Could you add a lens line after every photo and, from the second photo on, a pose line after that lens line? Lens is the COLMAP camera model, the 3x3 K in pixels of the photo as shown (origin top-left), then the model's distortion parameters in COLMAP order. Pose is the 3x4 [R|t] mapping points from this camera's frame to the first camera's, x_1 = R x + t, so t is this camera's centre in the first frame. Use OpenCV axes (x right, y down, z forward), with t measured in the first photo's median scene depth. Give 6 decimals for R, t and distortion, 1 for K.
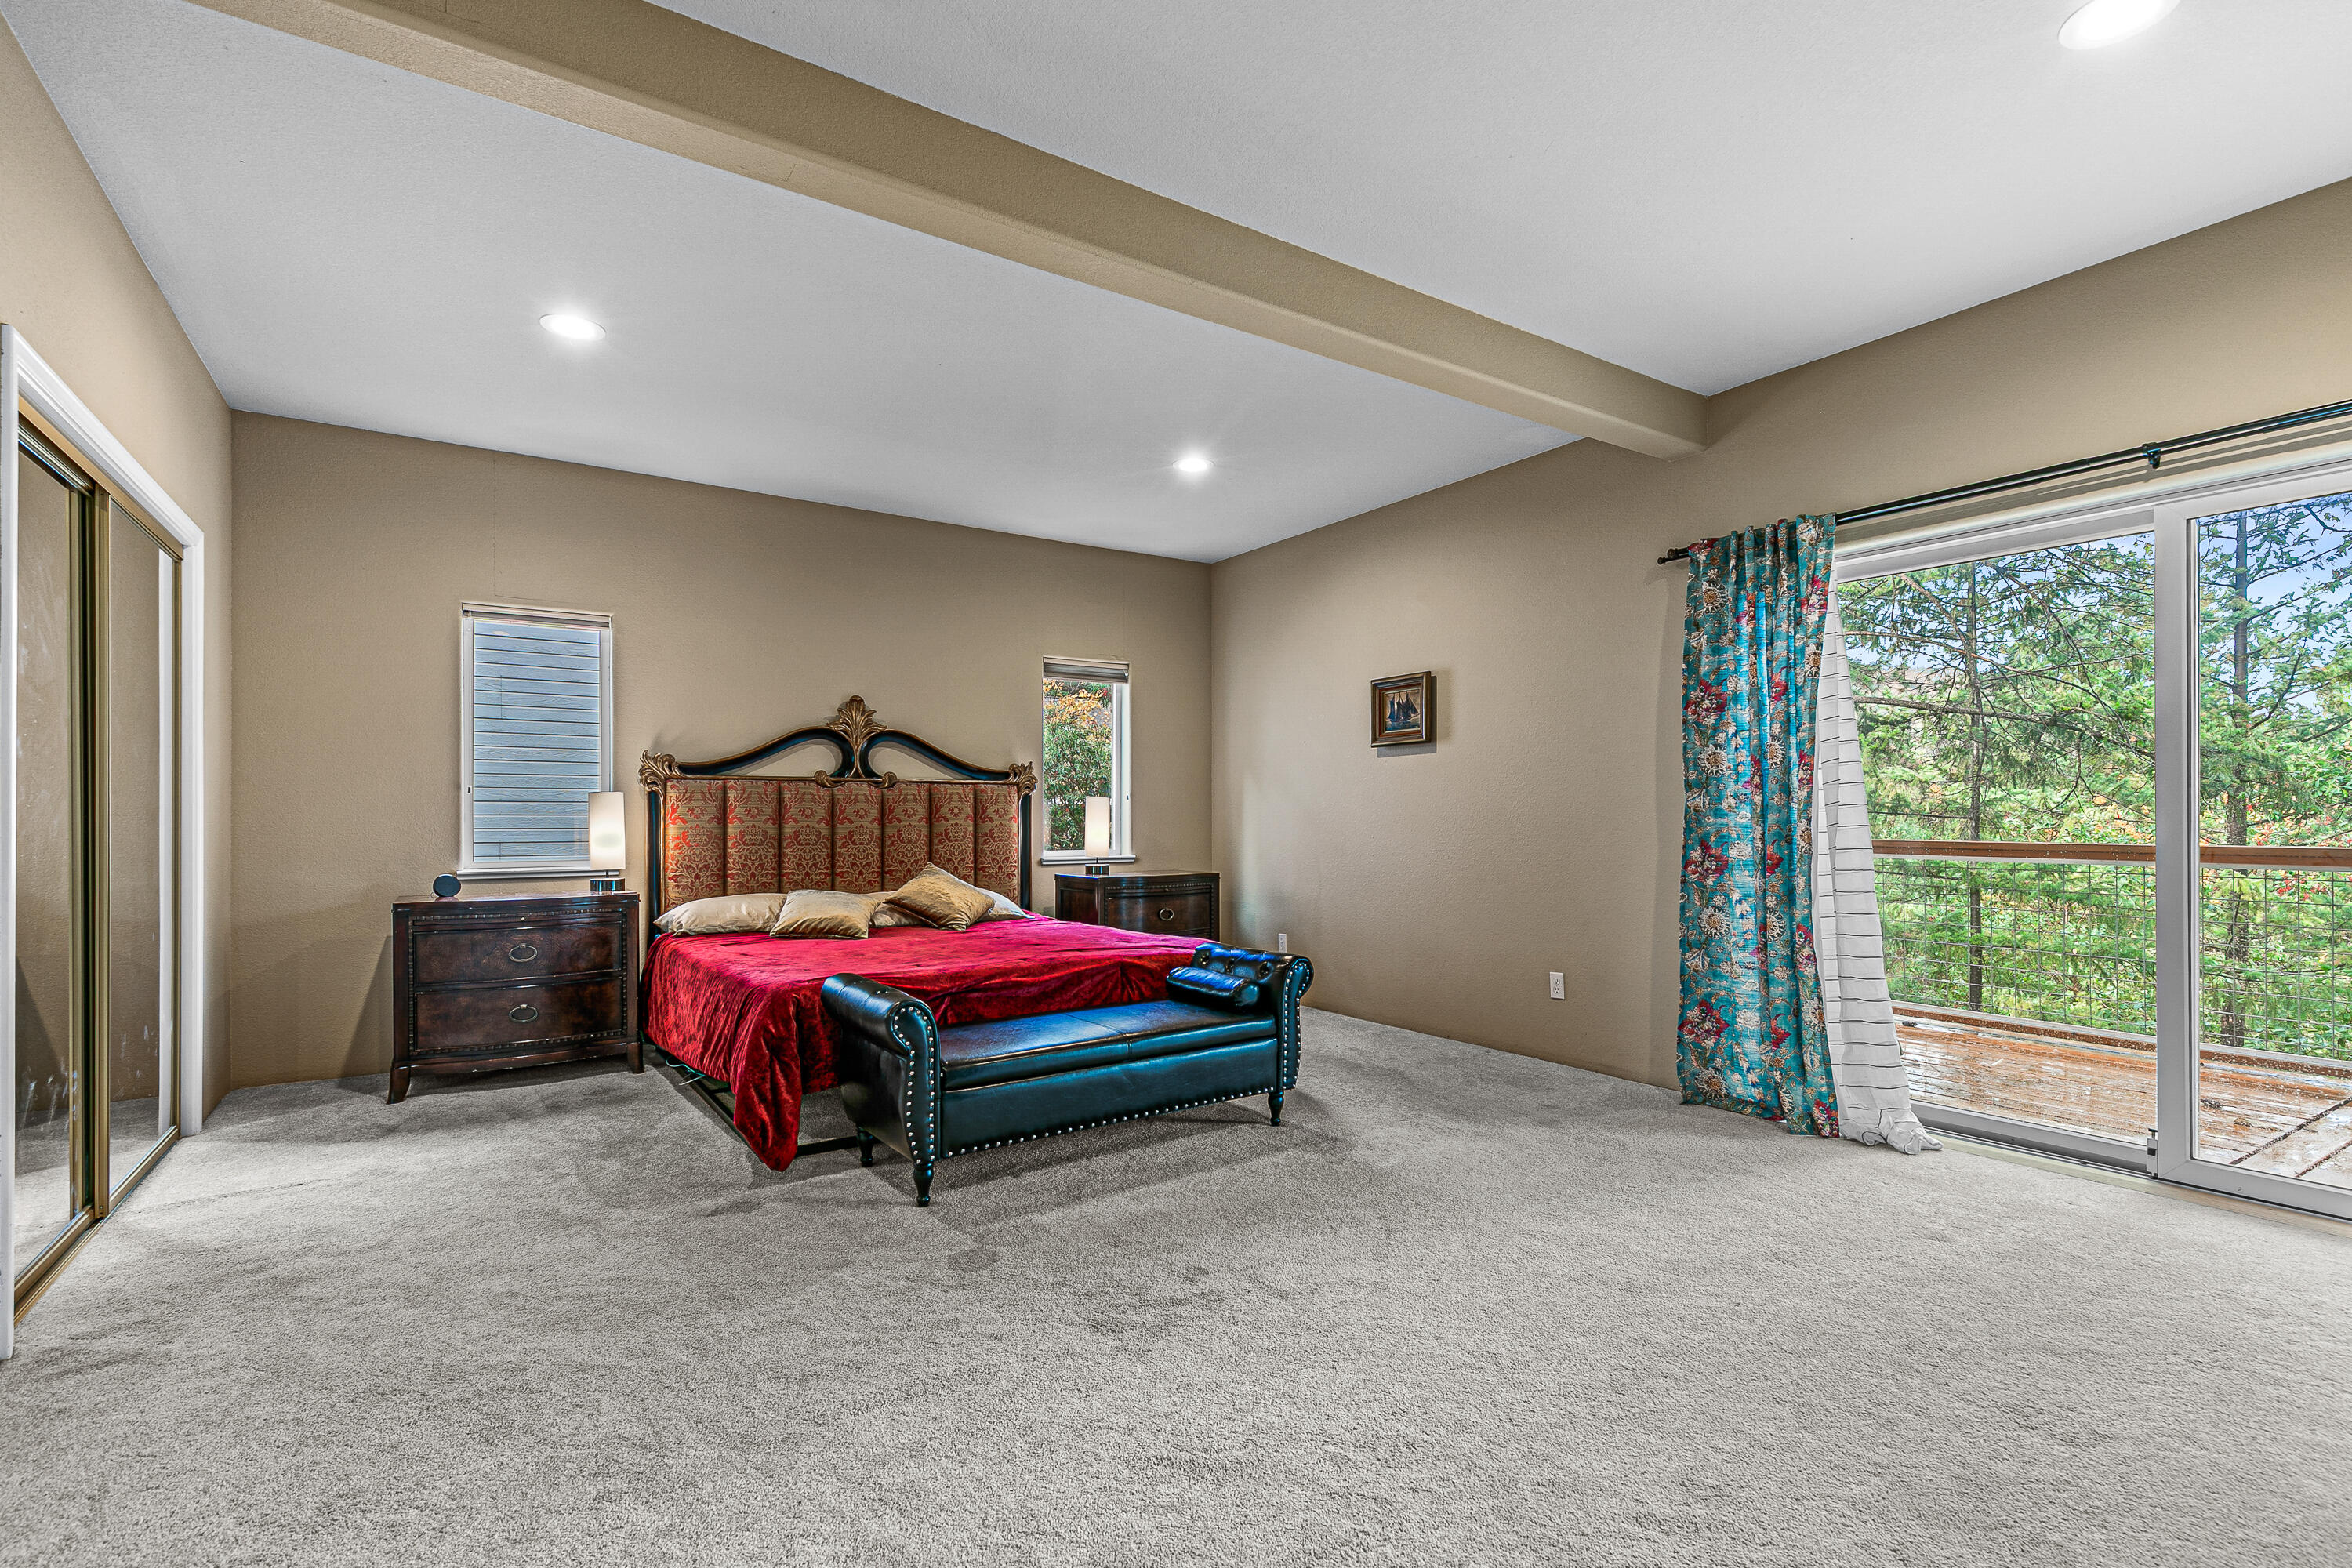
lens RADIAL K [[1067.4, 0, 1180.3], [0, 1067.4, 808.9], [0, 0, 1]] dist [0.008536, -0.001149]
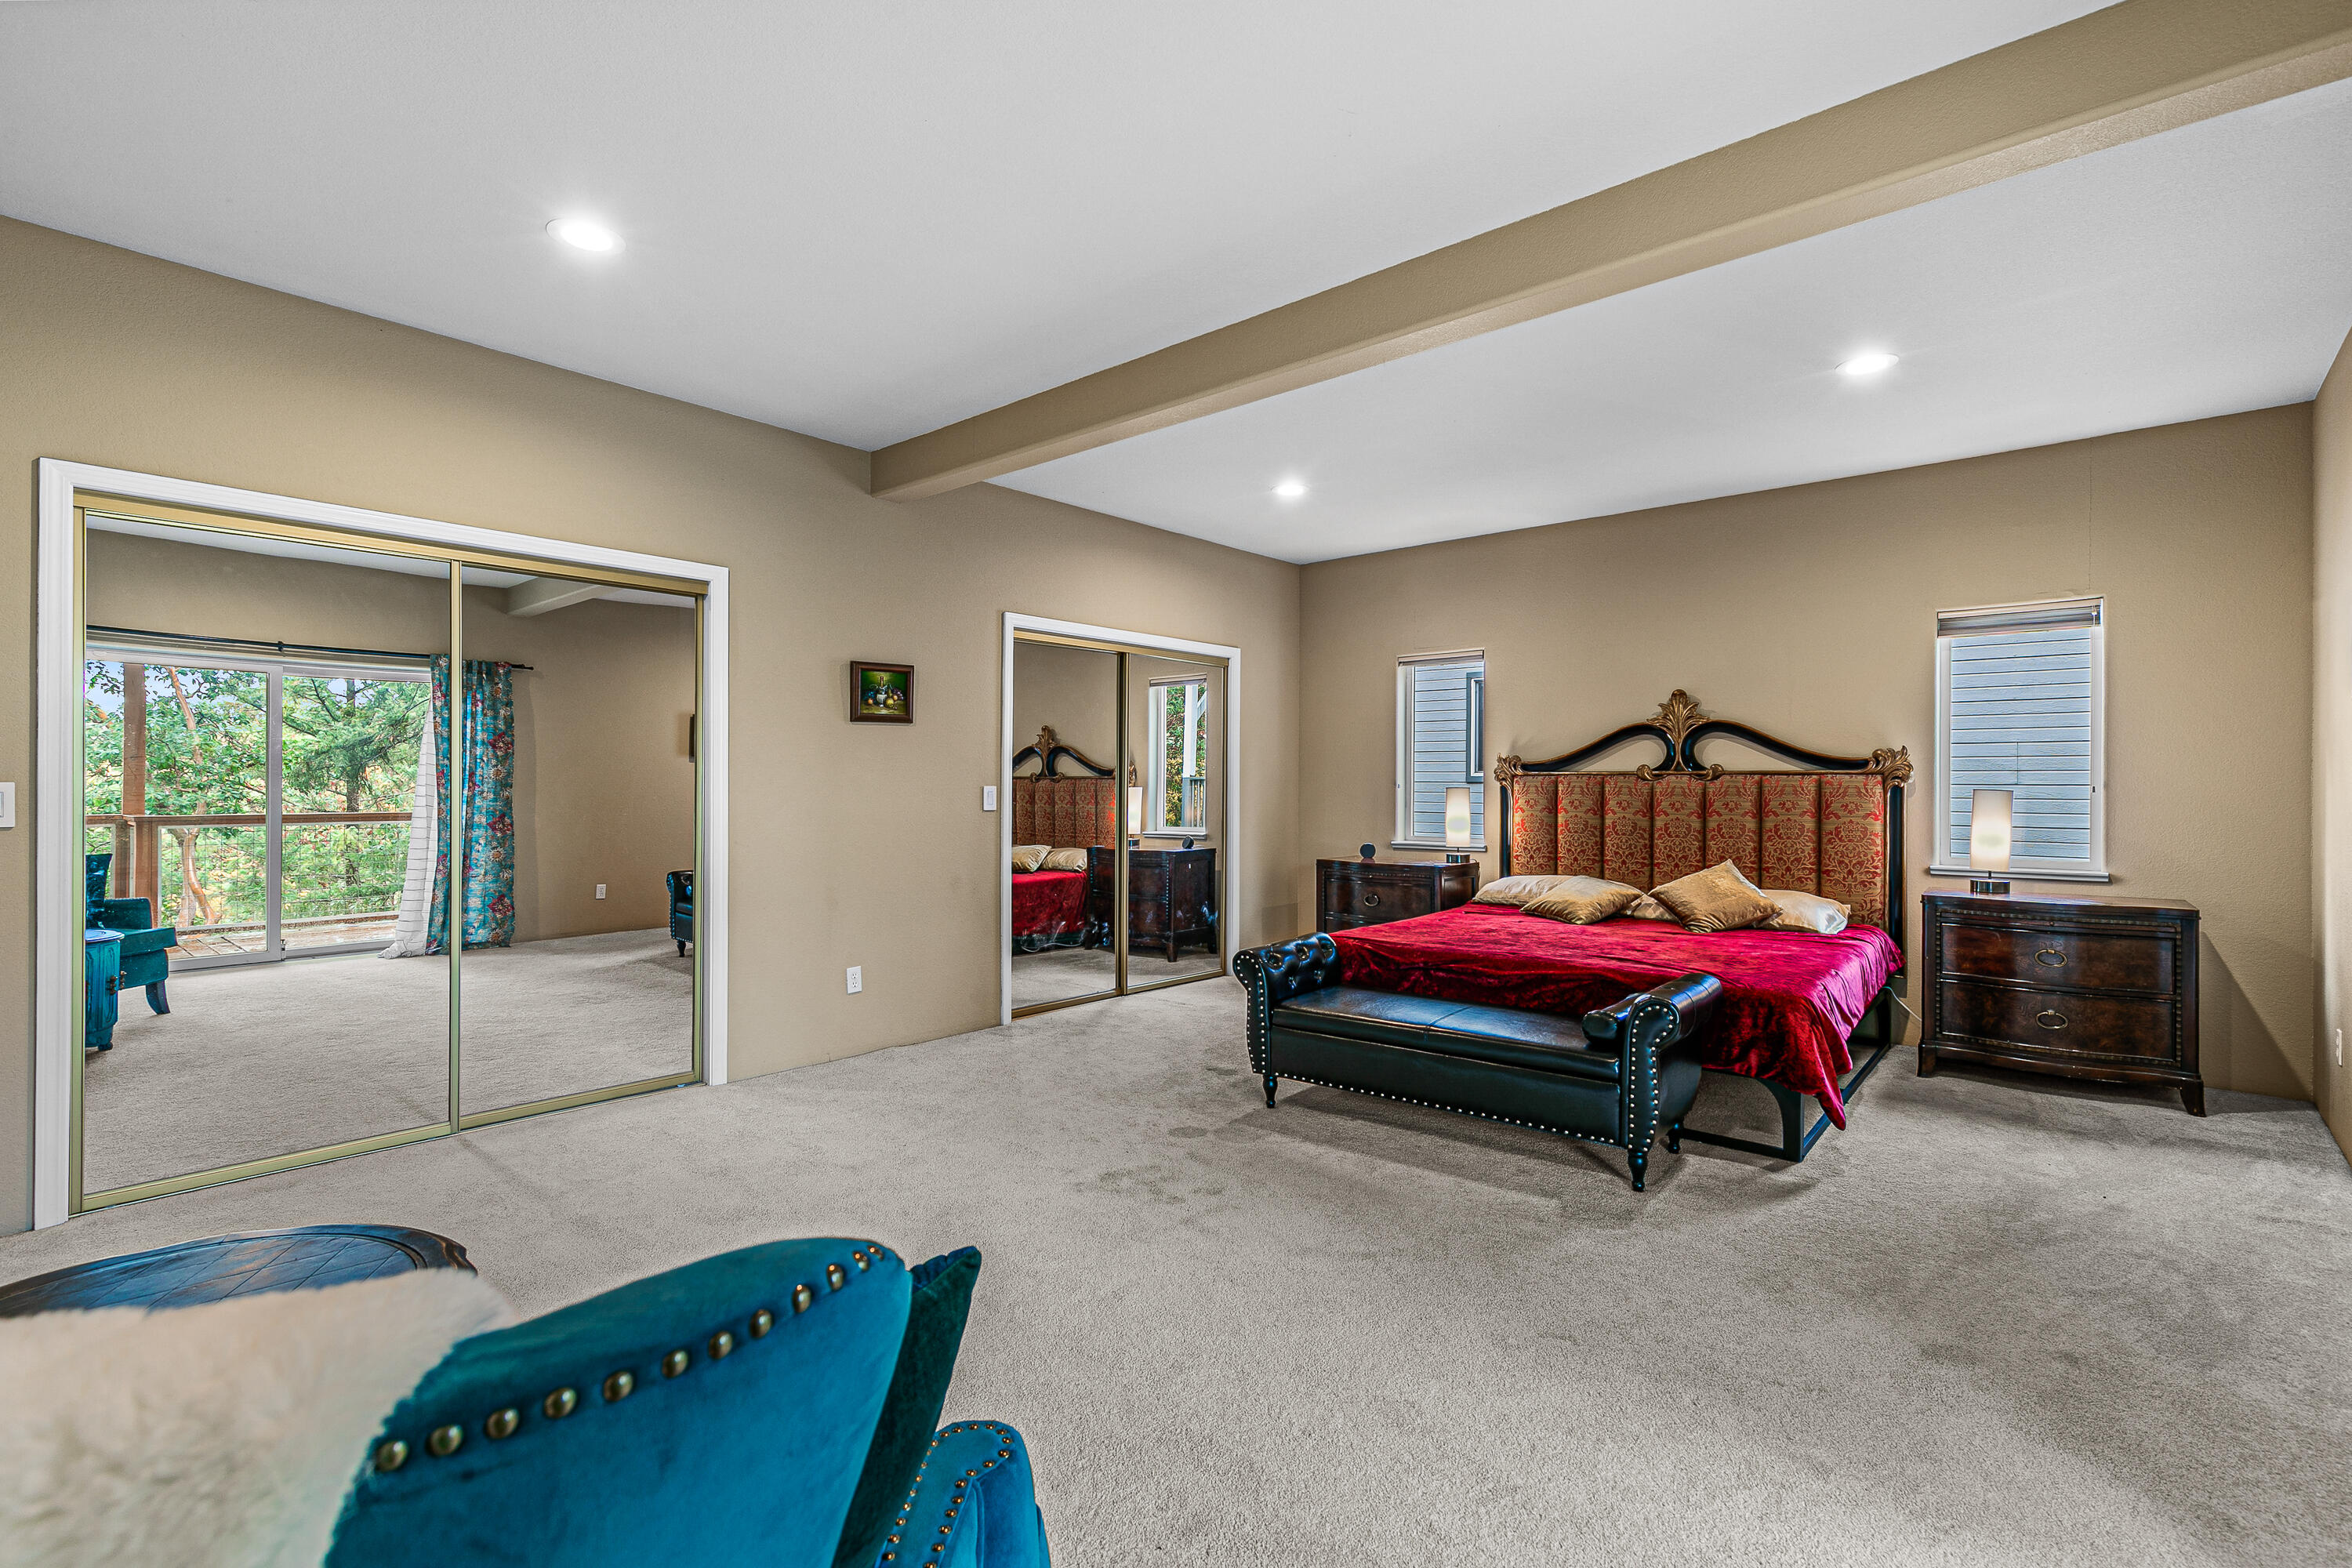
lens RADIAL K [[1041.2, 0, 1176.0], [0, 1041.2, 784.0], [0, 0, 1]] dist [0.001967, -0.000025]
pose [[0.278724, 0.000335, -0.960371, 0.551410], [0.004126, 0.999990, 0.001546, -0.021956], [0.960362, -0.004393, 0.278720, 0.291097]]
